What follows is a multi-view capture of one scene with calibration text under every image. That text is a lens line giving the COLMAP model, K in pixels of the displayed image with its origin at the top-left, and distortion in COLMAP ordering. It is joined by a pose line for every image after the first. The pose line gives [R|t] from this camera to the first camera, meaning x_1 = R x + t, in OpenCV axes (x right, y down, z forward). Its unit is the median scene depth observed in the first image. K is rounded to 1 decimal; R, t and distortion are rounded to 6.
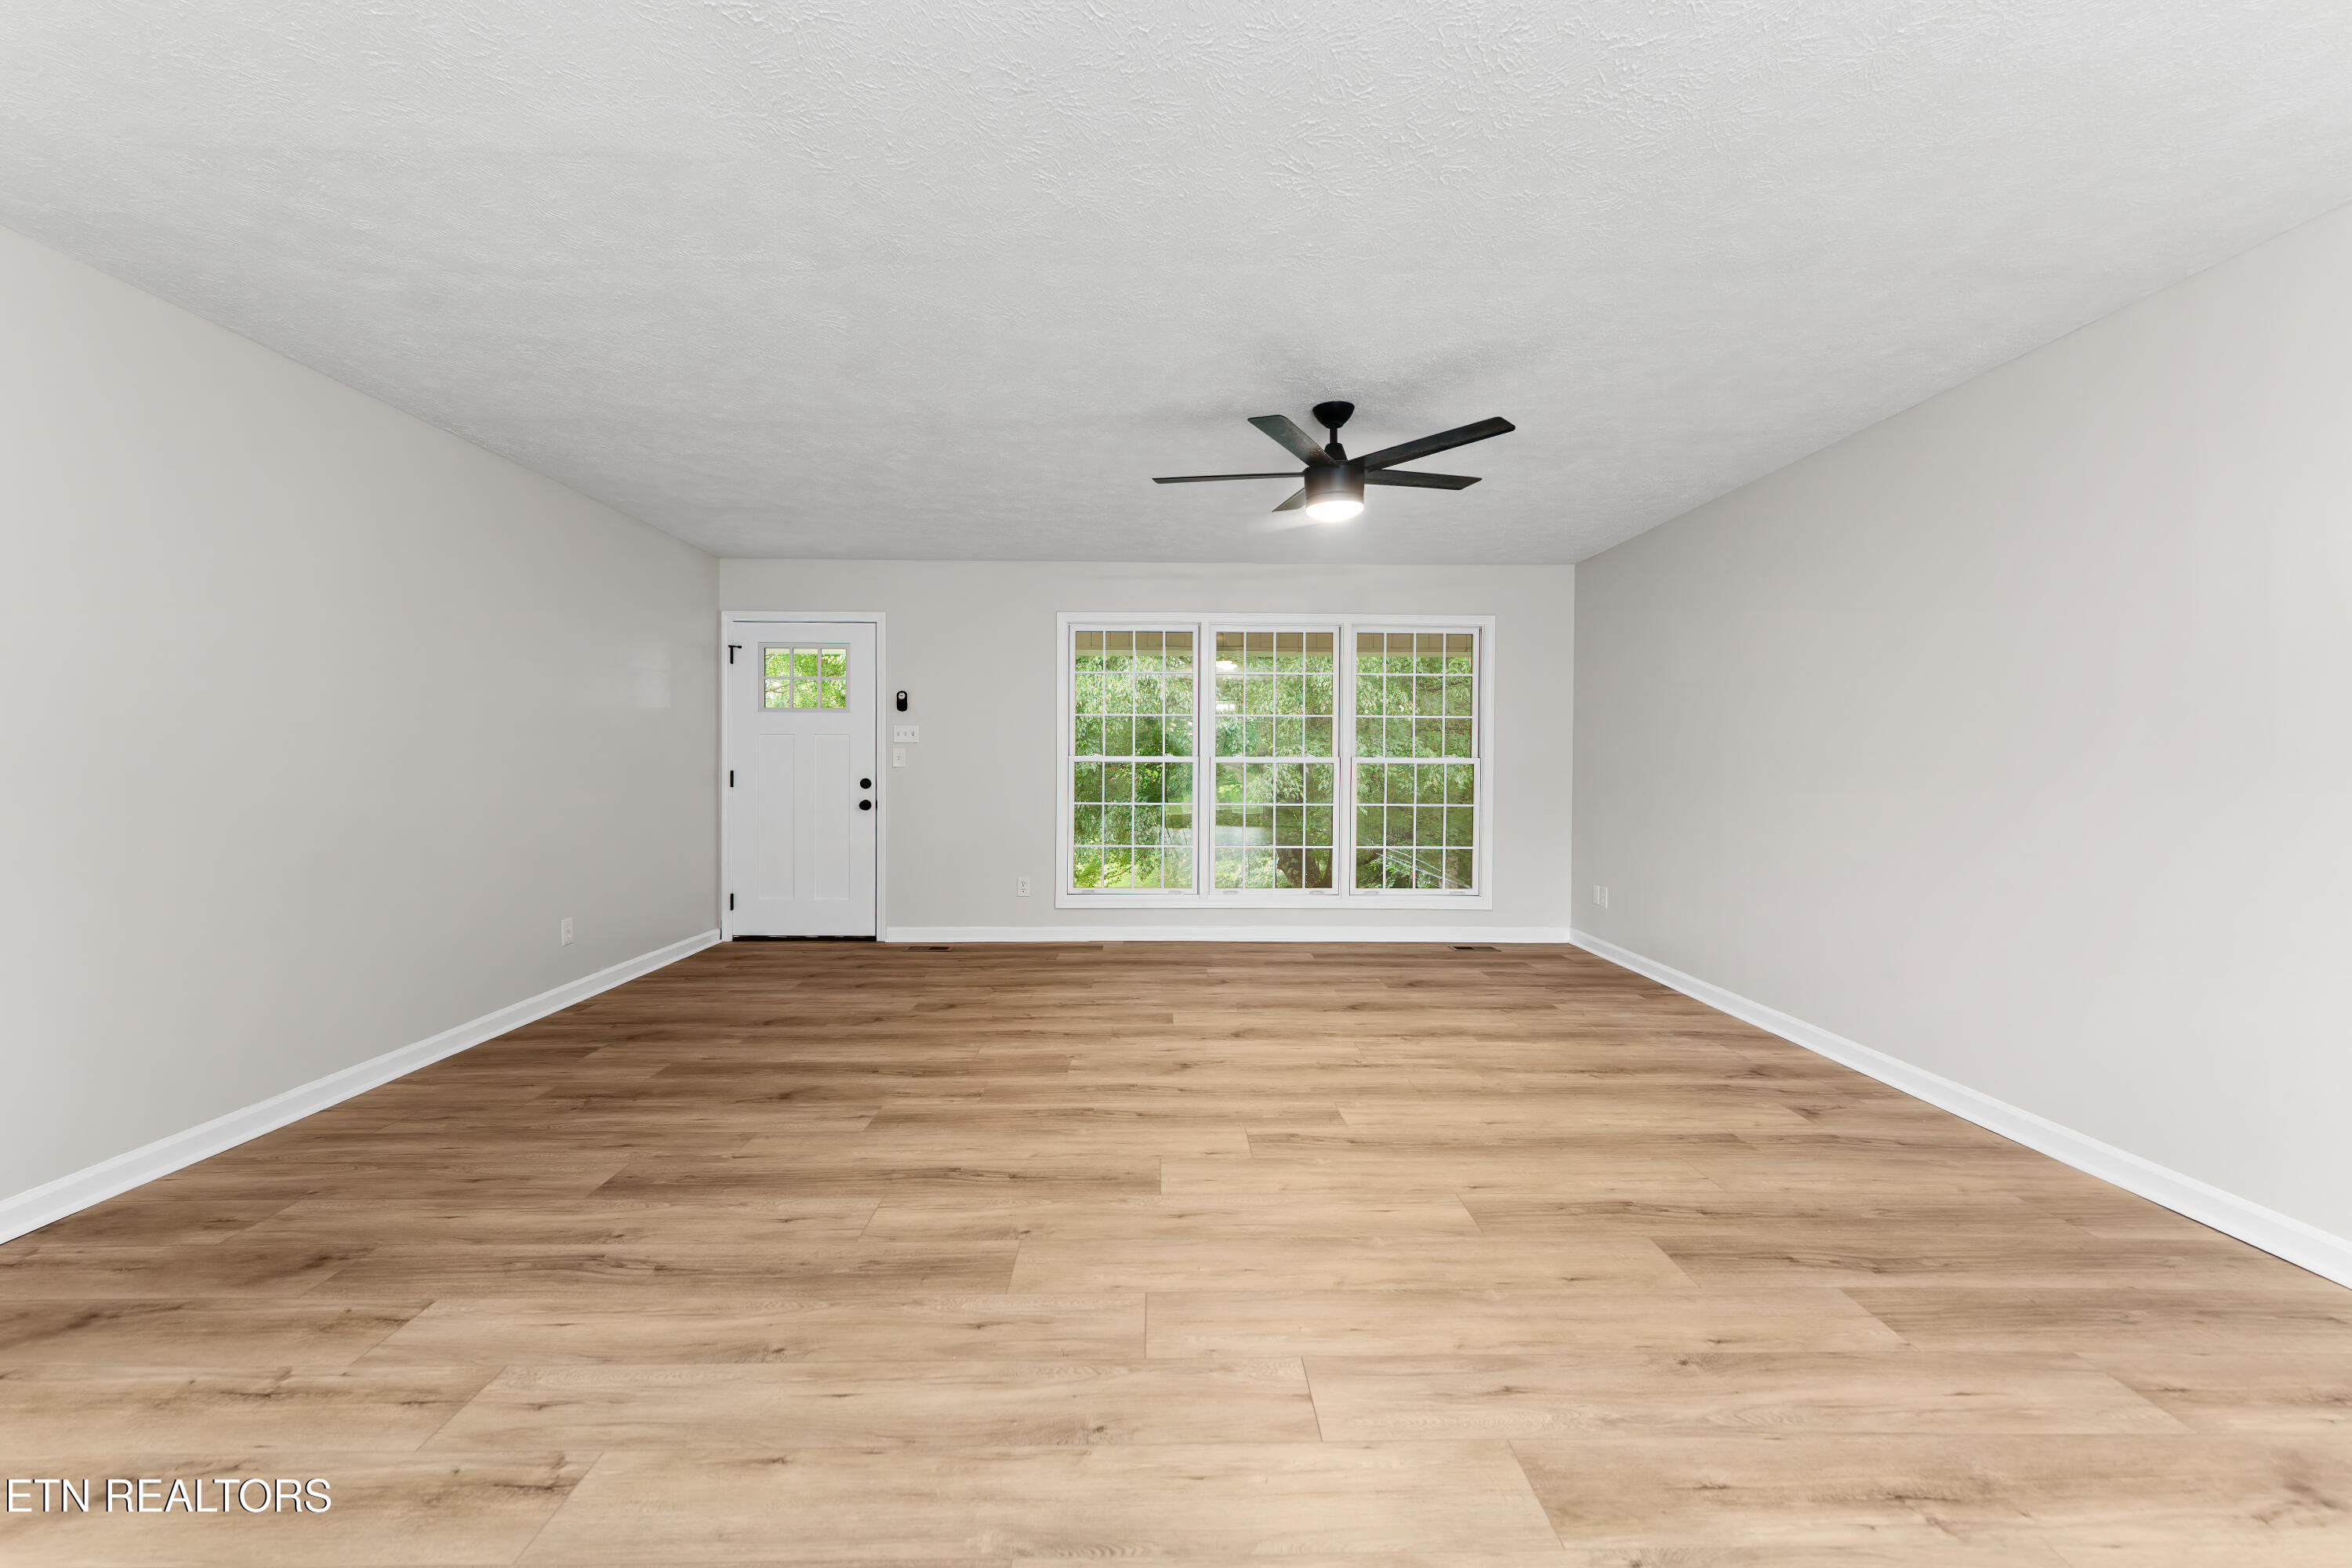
lens RADIAL K [[938.6, 0, 1174.1], [0, 938.6, 773.5], [0, 0, 1]] dist [-0.004060, 0.000165]
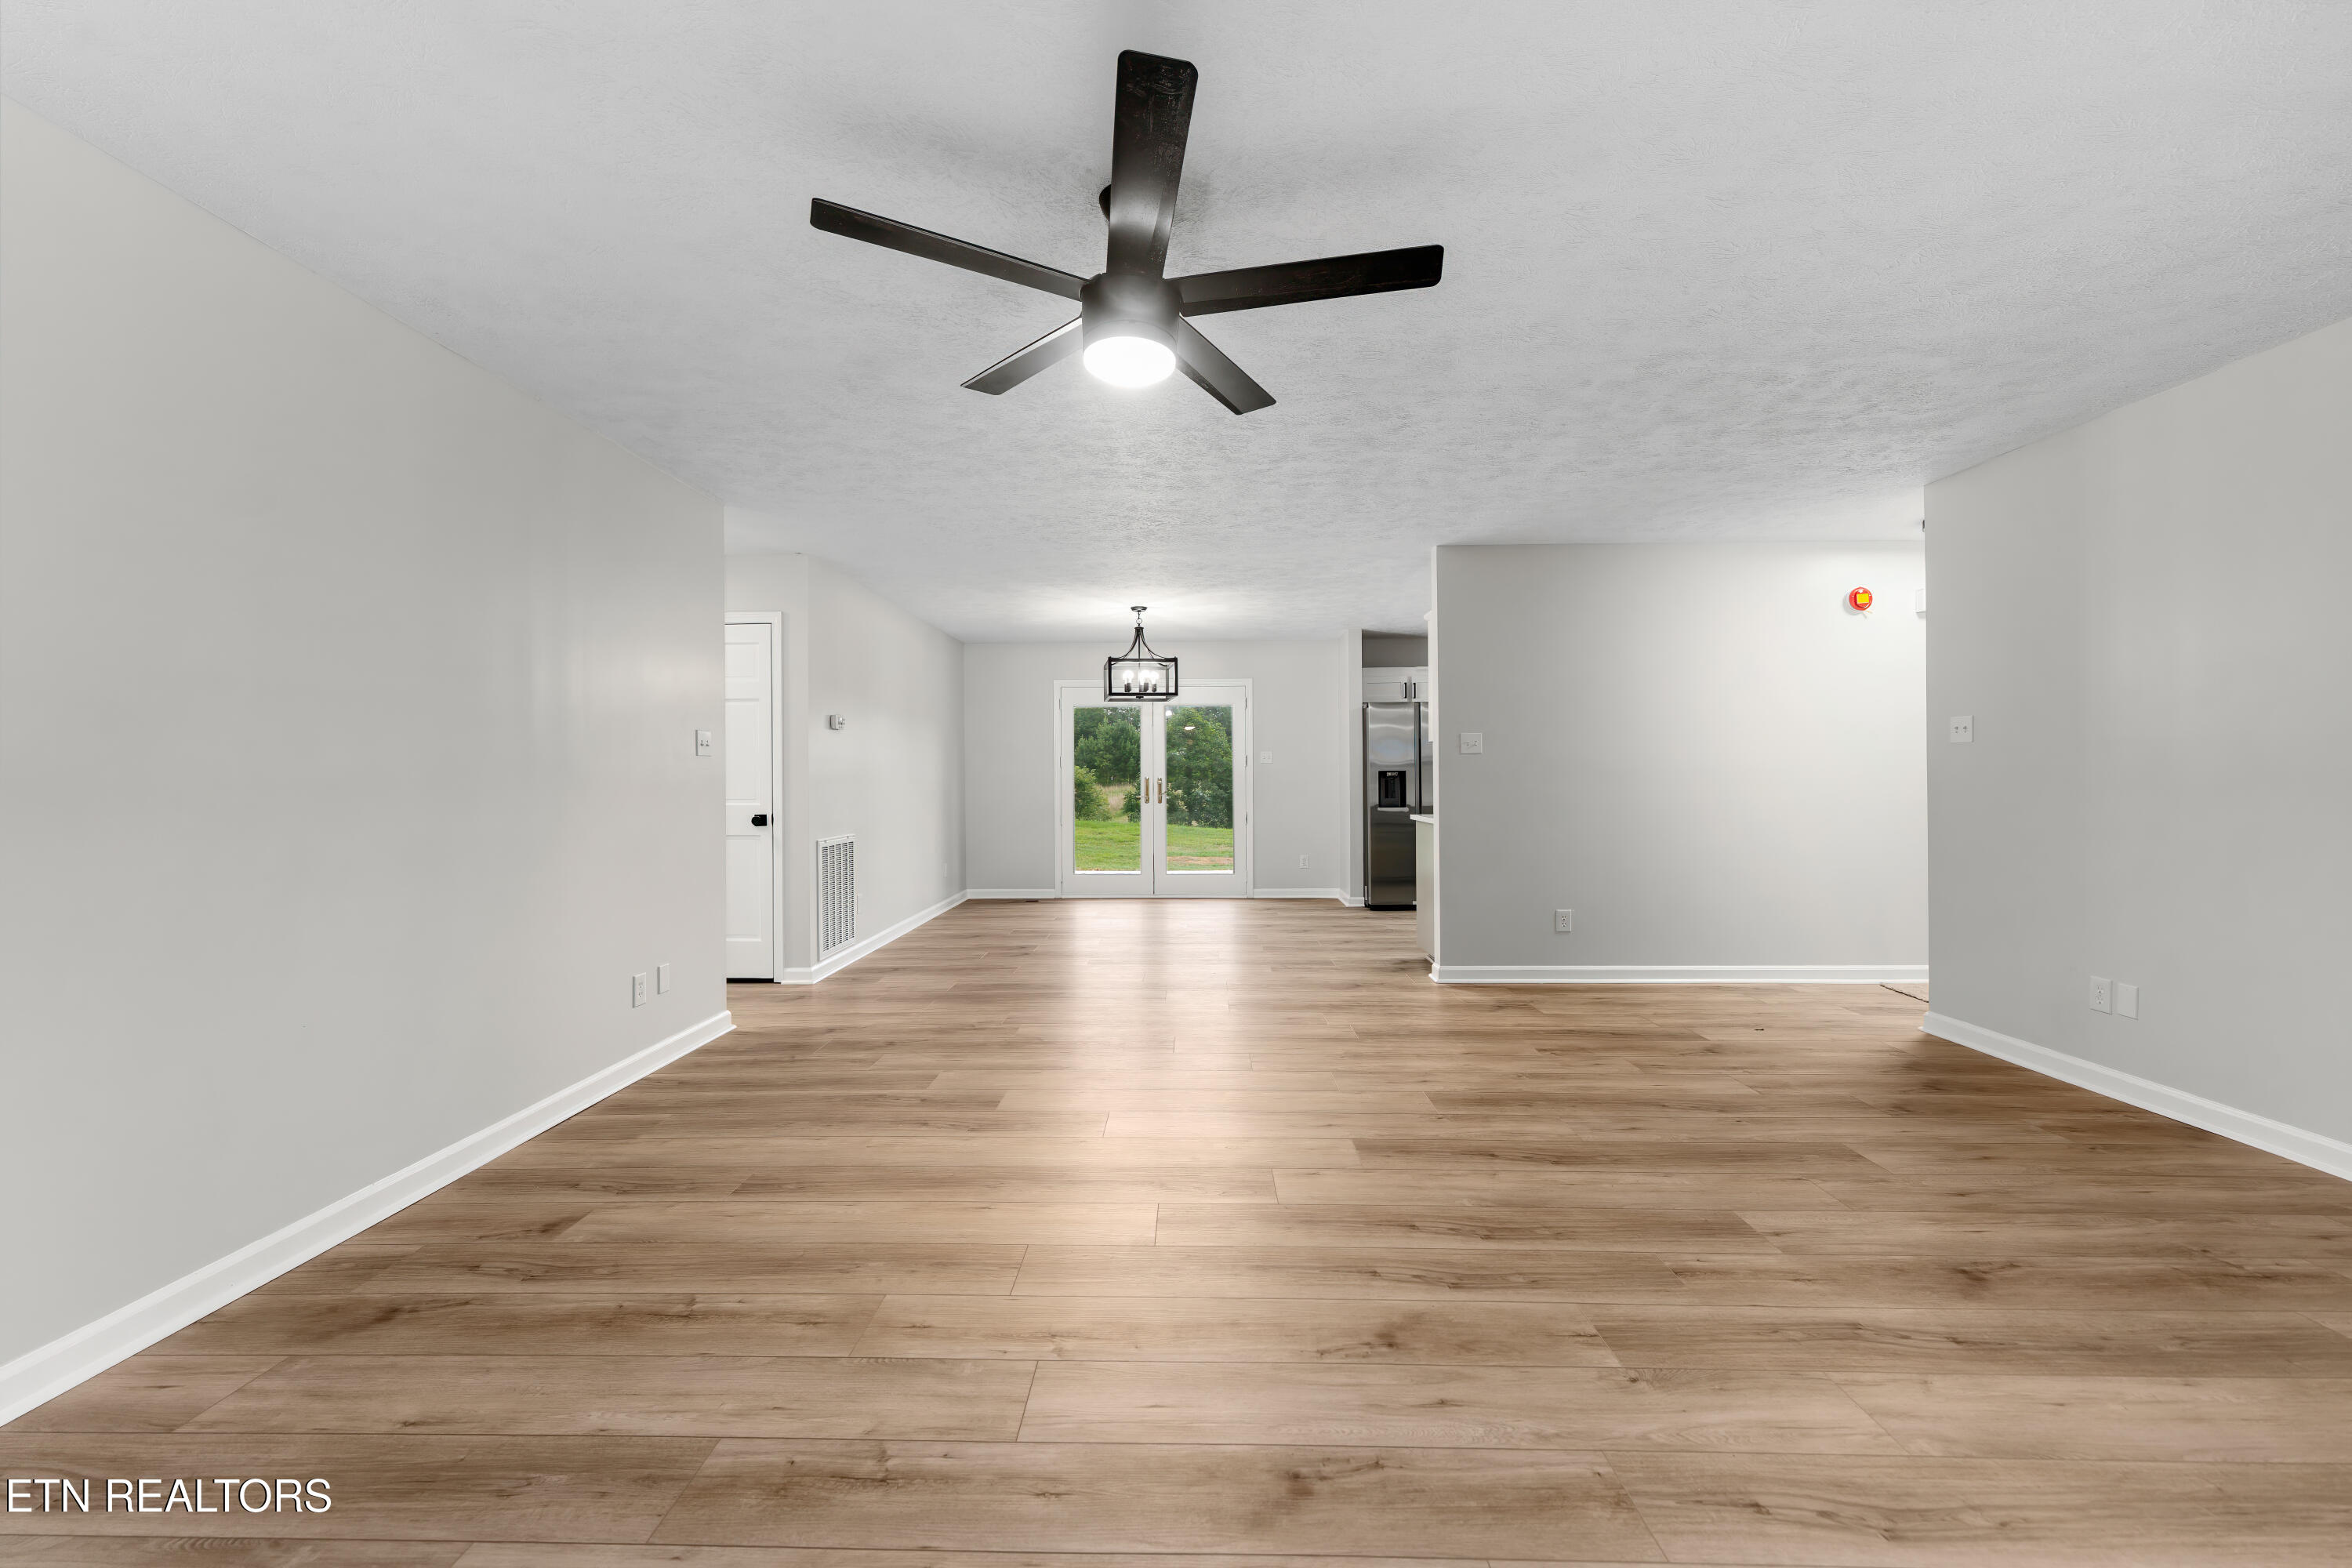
lens RADIAL K [[938.6, 0, 1167.0], [0, 938.6, 783.5], [0, 0, 1]] dist [-0.004060, 0.000165]
pose [[-0.998752, 0.001637, 0.049925, 0.130748], [0.002560, 0.999827, 0.018439, -0.020914], [-0.049887, 0.018544, -0.998583, 1.806164]]
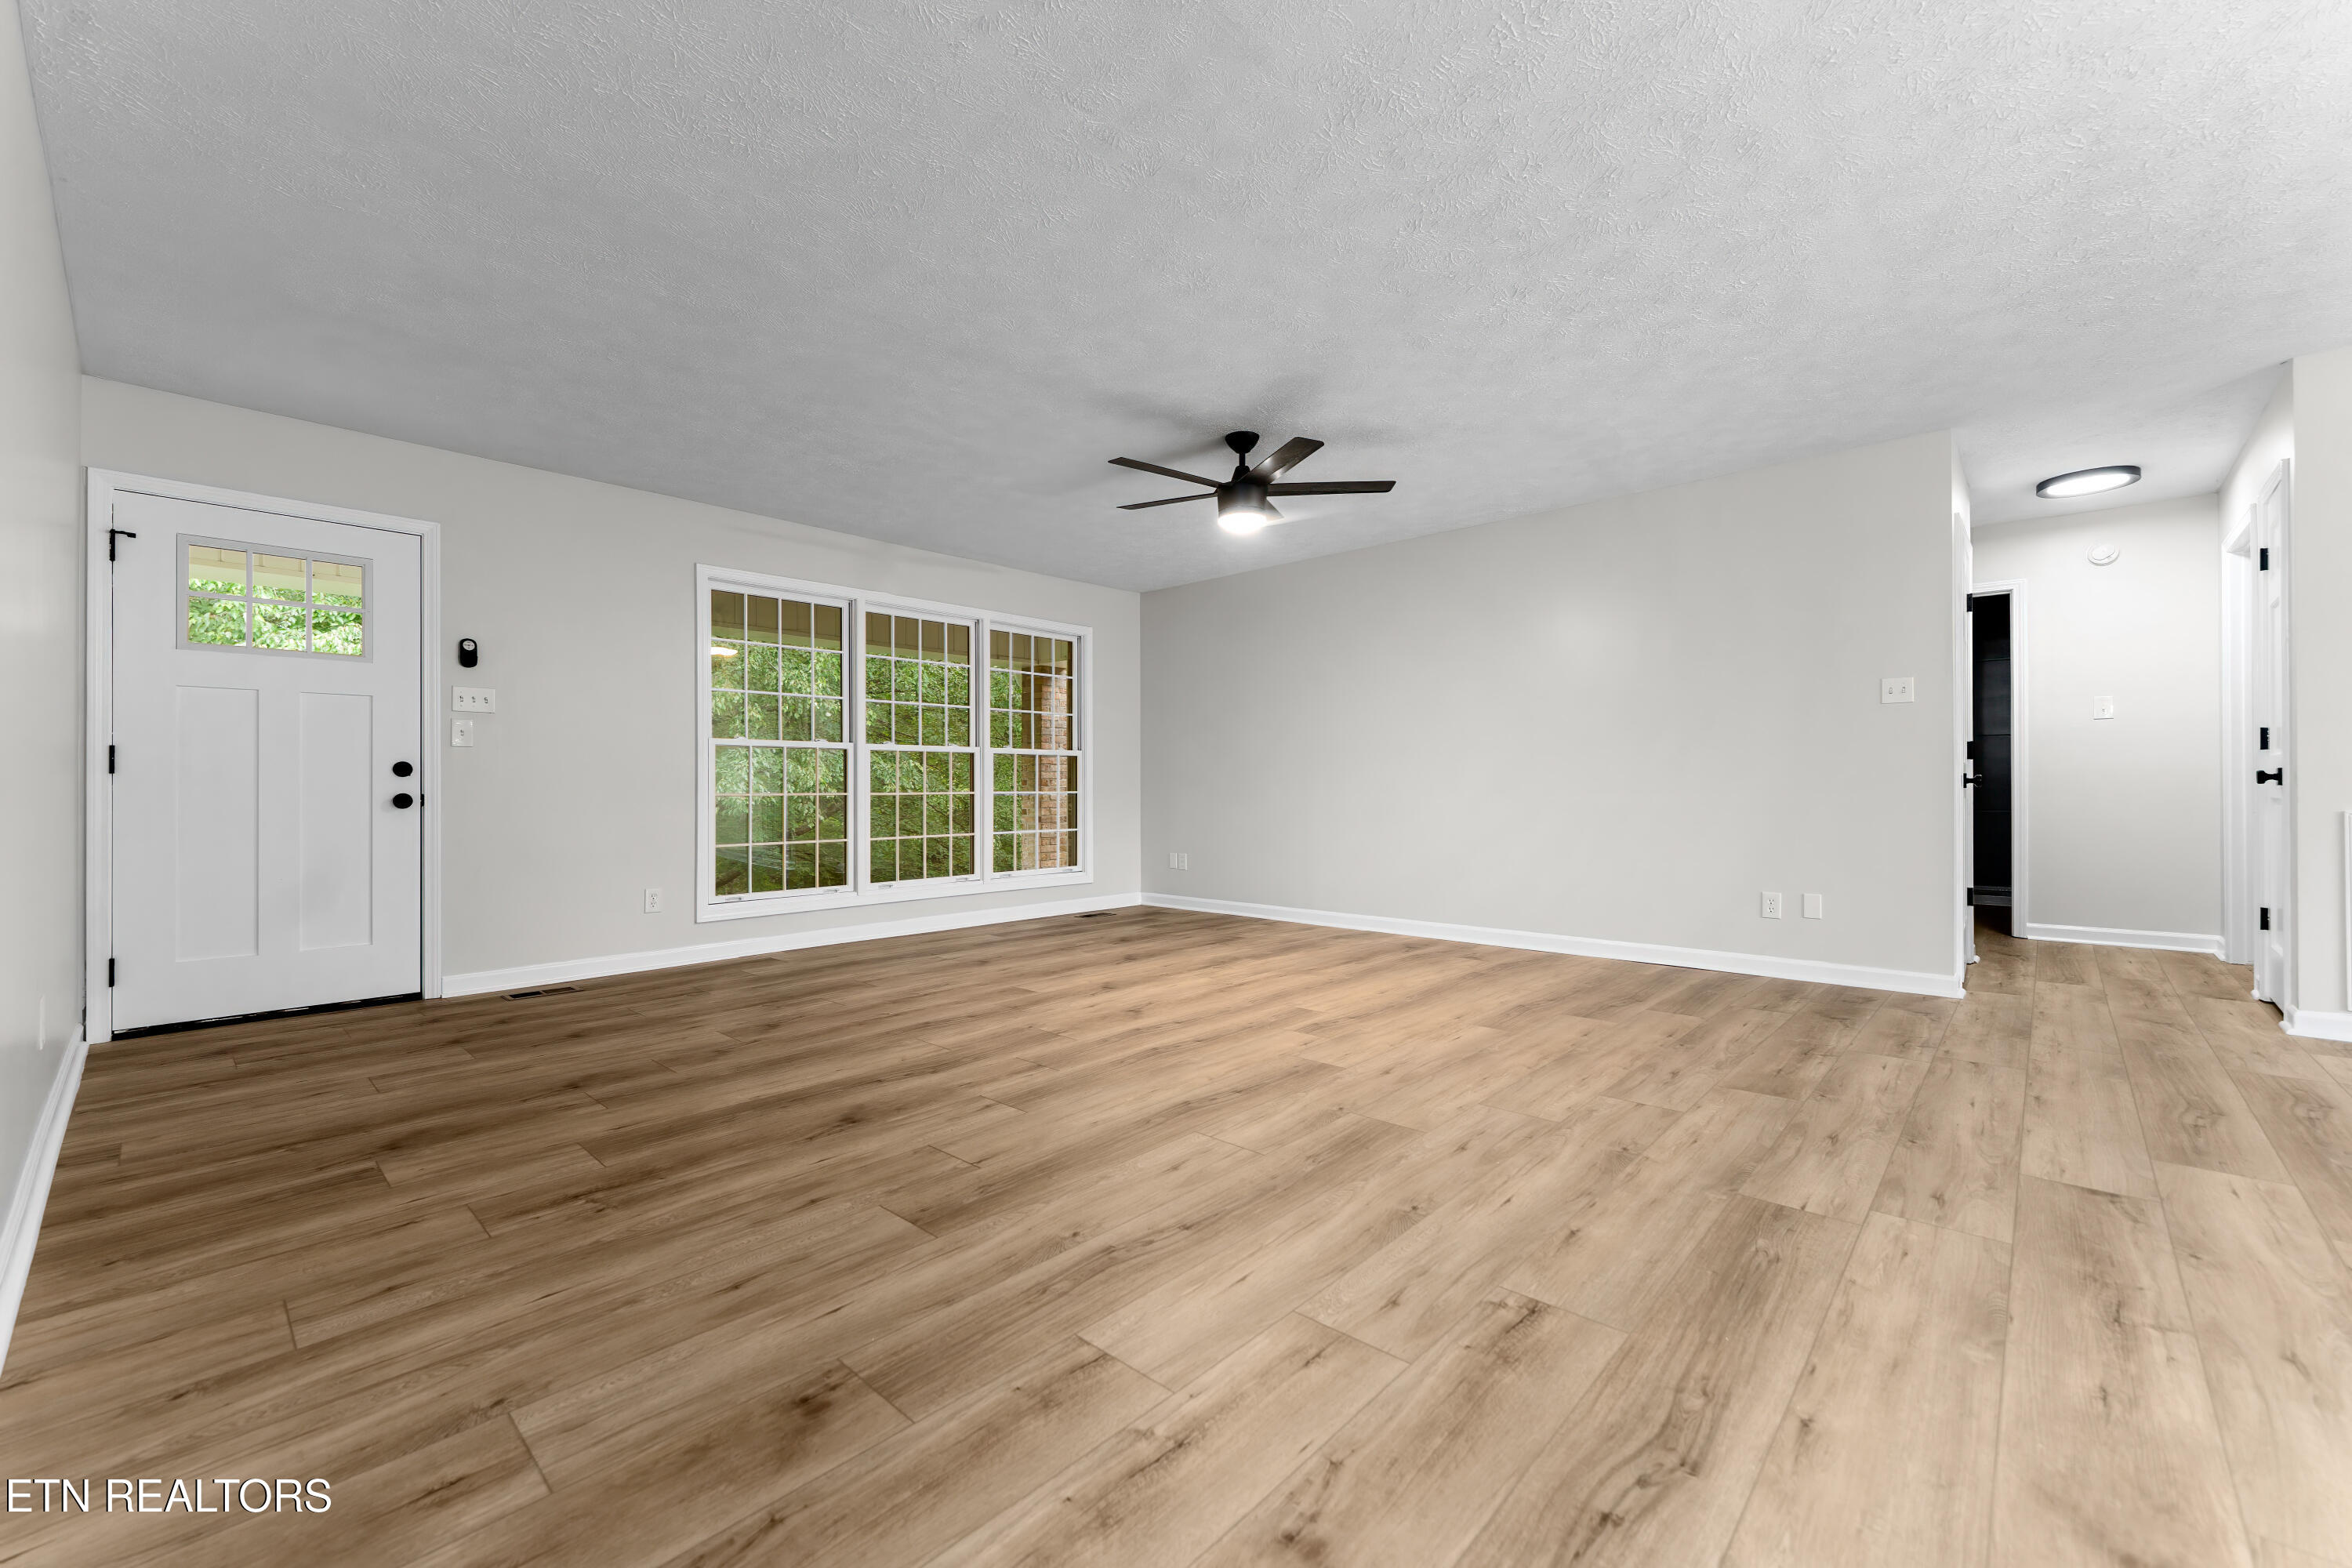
lens RADIAL K [[938.6, 0, 1166.5], [0, 938.6, 787.4], [0, 0, 1]] dist [-0.004060, 0.000165]
pose [[0.699453, -0.008618, 0.714626, -0.852976], [0.017152, 0.999842, -0.004731, 0.073204], [-0.714472, 0.015566, 0.699491, 0.259325]]
